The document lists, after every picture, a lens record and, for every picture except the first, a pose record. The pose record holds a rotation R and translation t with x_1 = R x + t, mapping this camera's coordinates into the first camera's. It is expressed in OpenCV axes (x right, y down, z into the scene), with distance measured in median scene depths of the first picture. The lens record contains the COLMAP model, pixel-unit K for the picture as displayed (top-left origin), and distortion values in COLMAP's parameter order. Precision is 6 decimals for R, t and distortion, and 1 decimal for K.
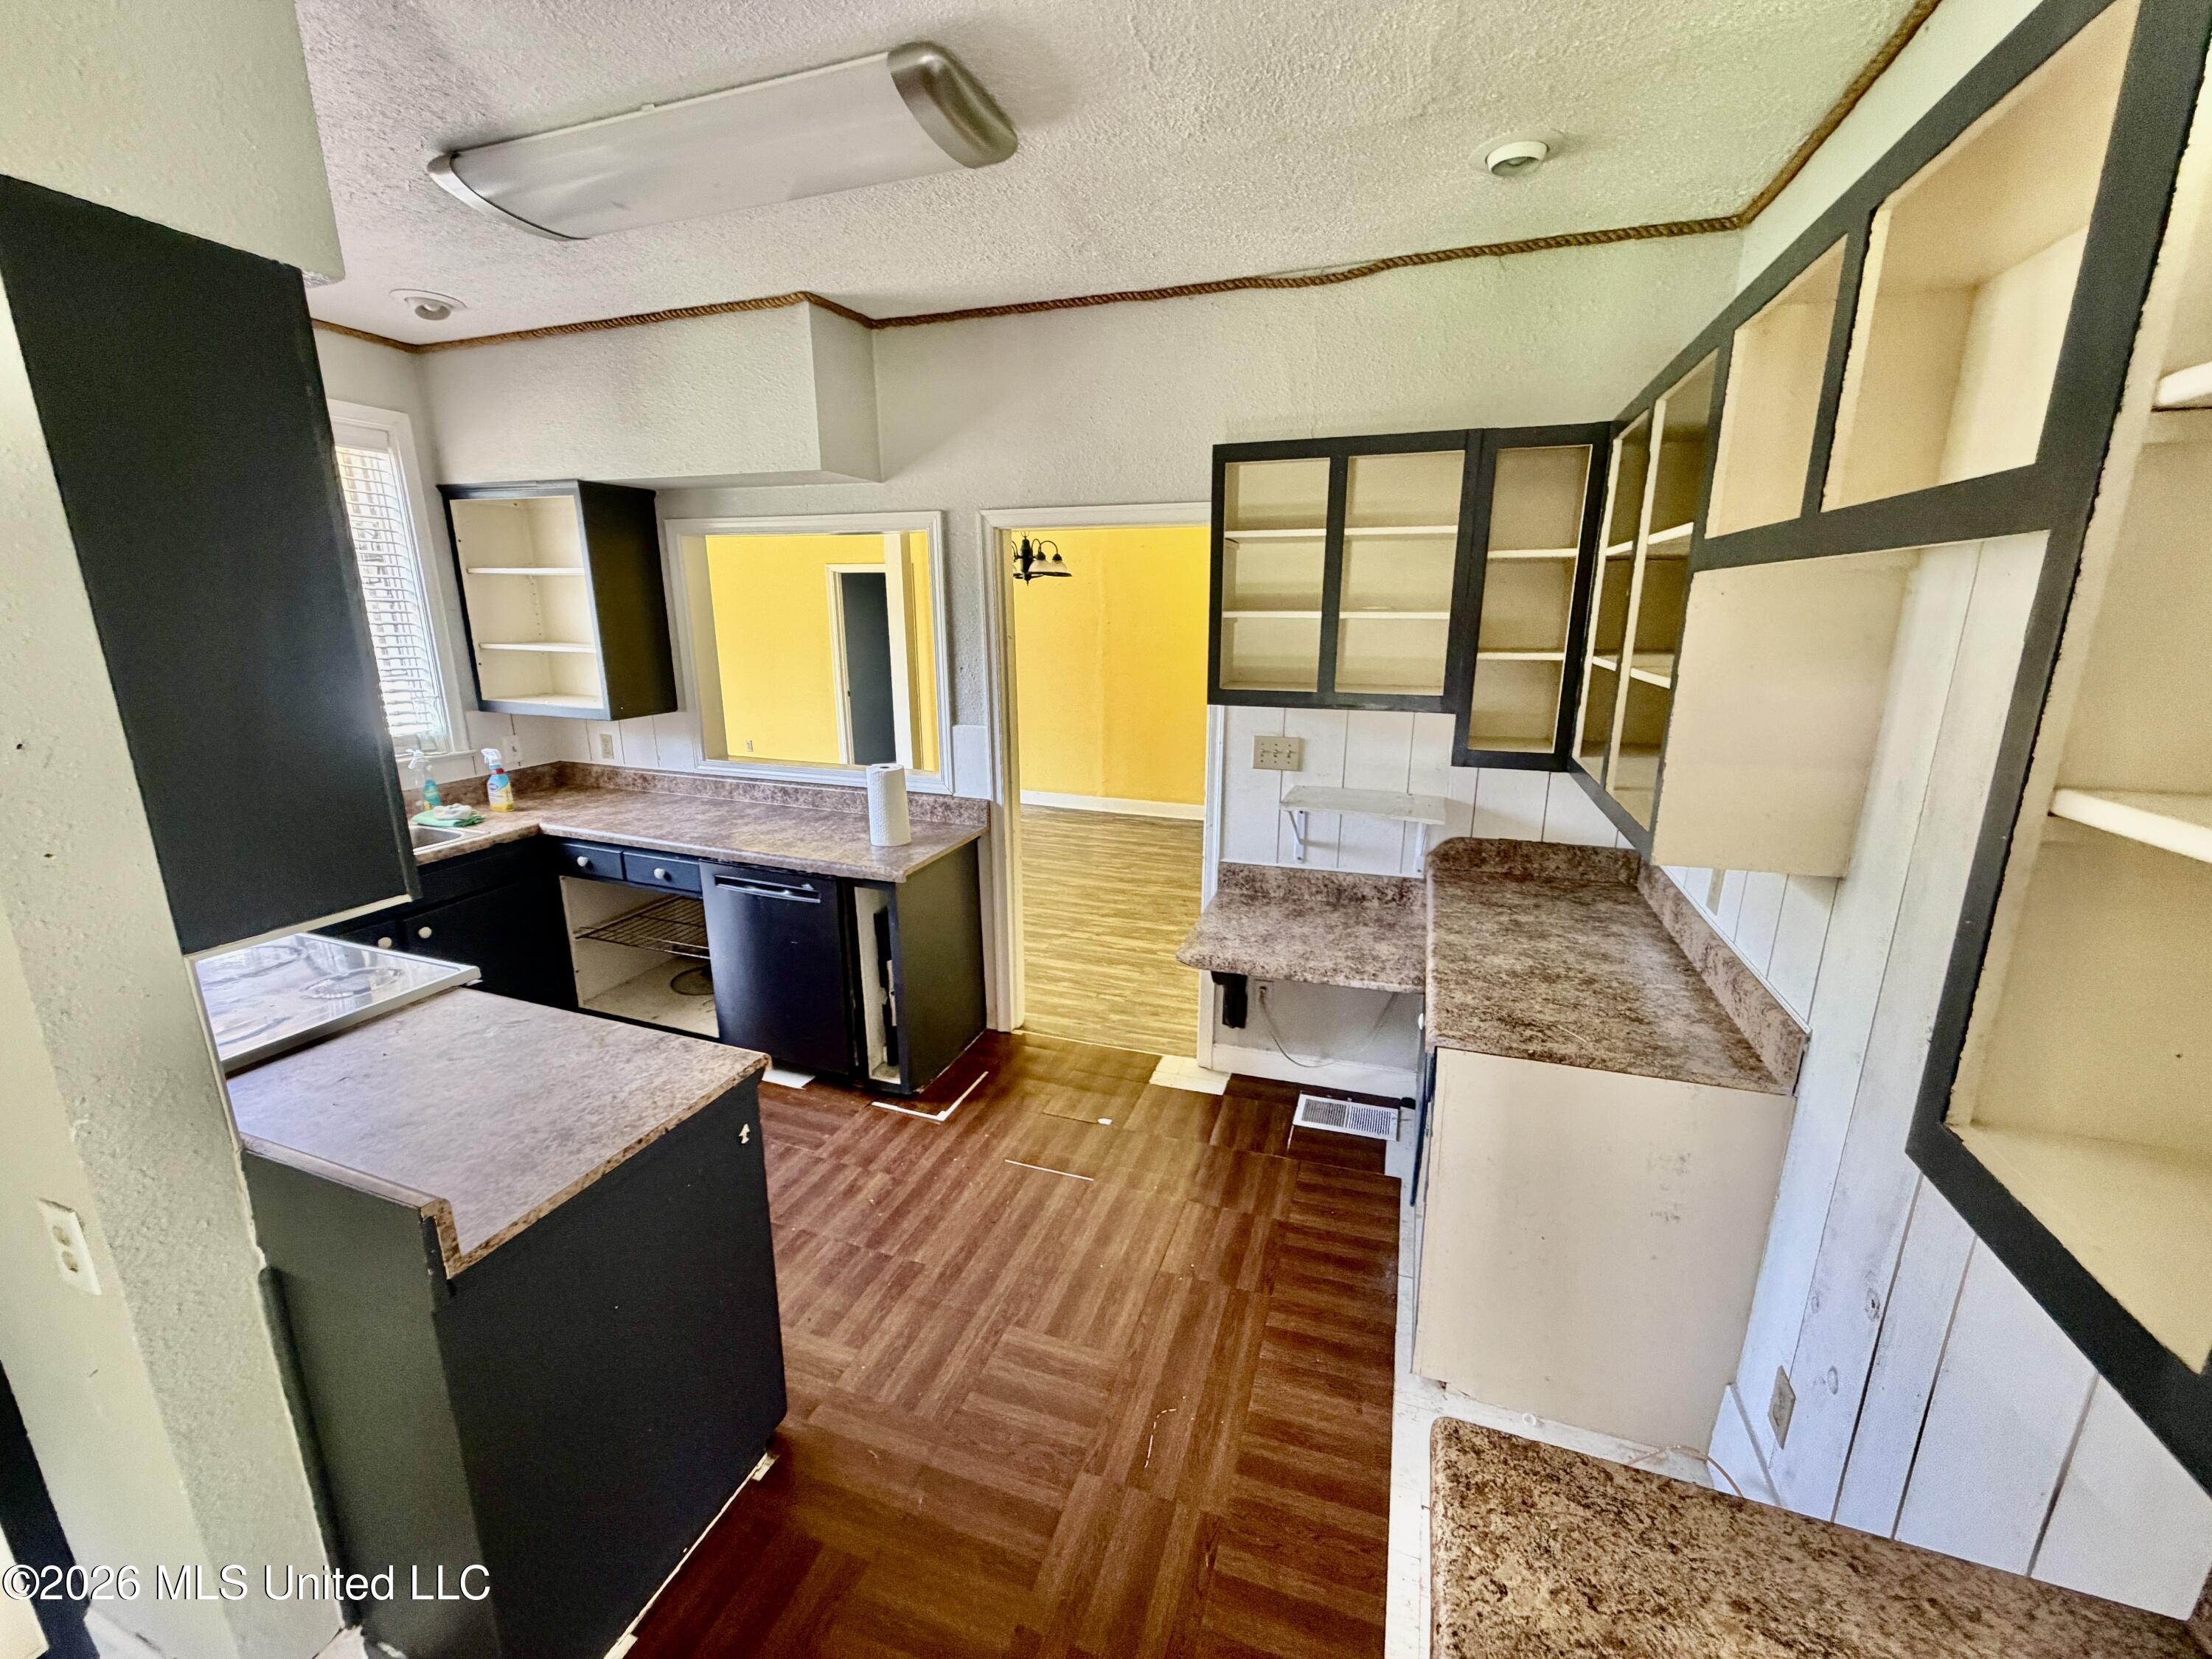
lens RADIAL K [[879.8, 0, 1110.5], [0, 879.8, 823.3], [0, 0, 1]] dist [0.000970, 0.000291]
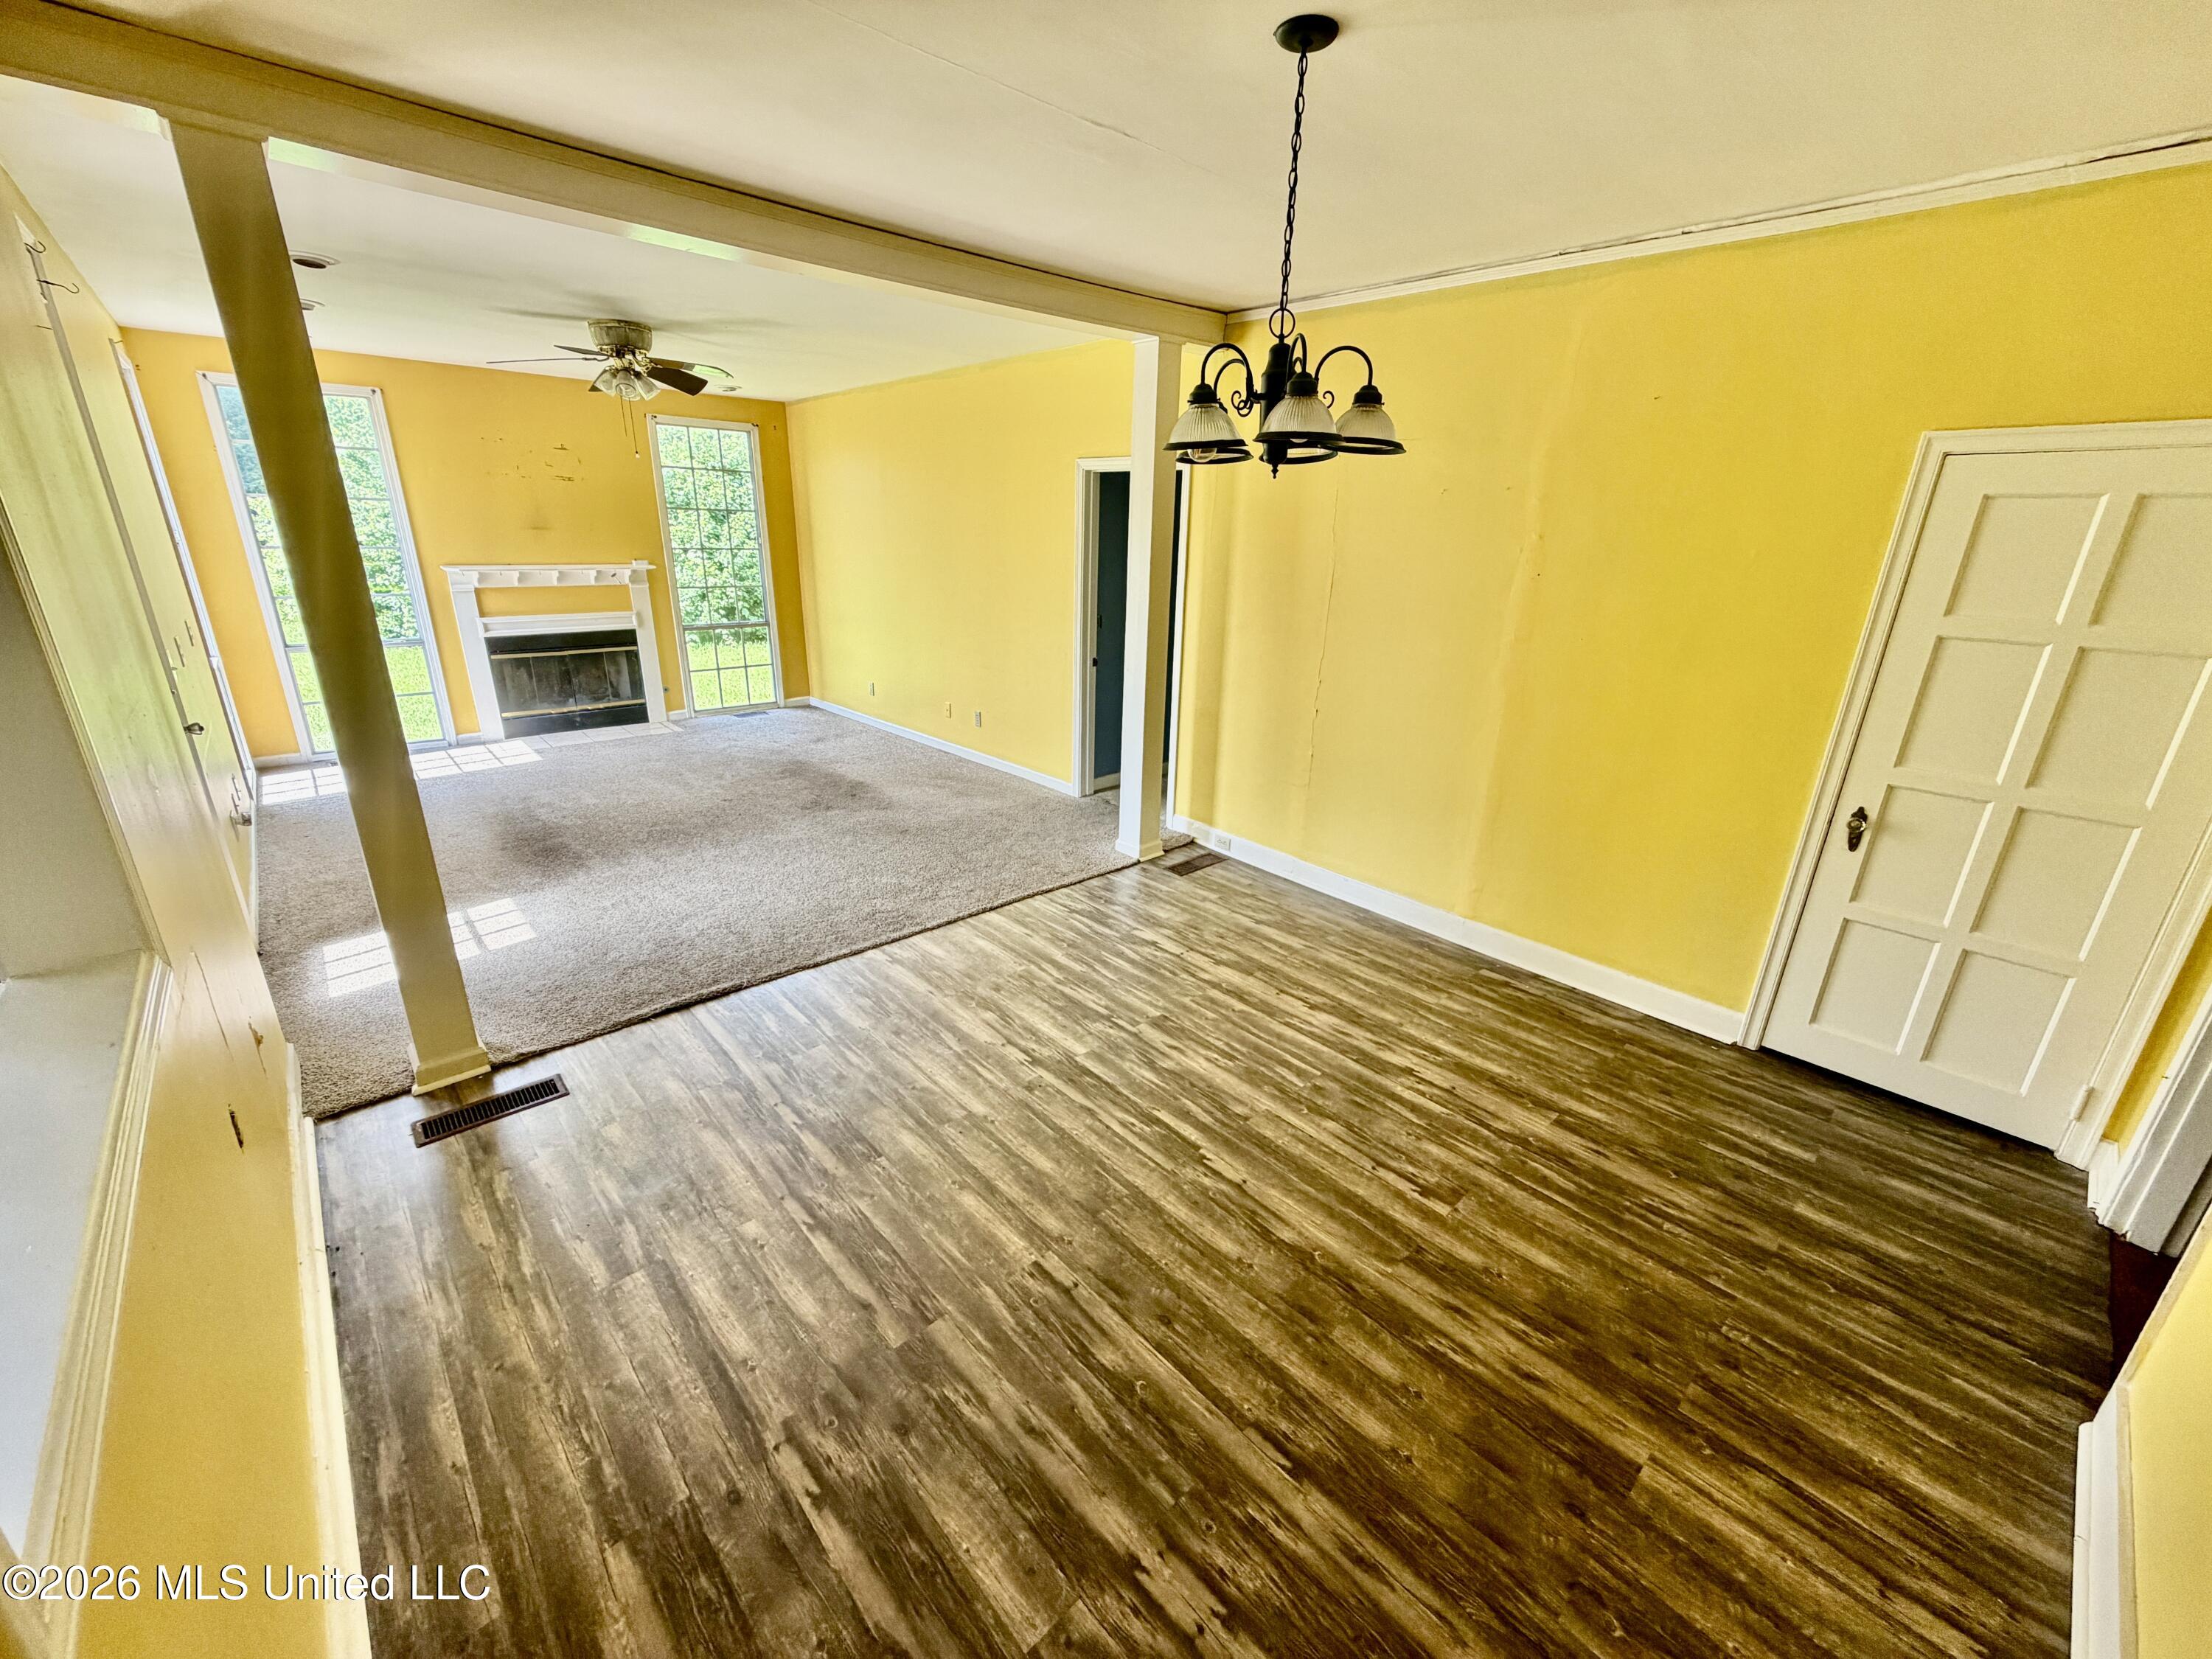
lens RADIAL K [[879.8, 0, 1108.3], [0, 879.8, 833.5], [0, 0, 1]] dist [0.000970, 0.000291]
pose [[0.883766, 0.177958, -0.432769, 0.026710], [-0.138018, 0.982849, 0.122305, -0.147367], [0.447112, -0.048359, 0.893170, 0.582909]]
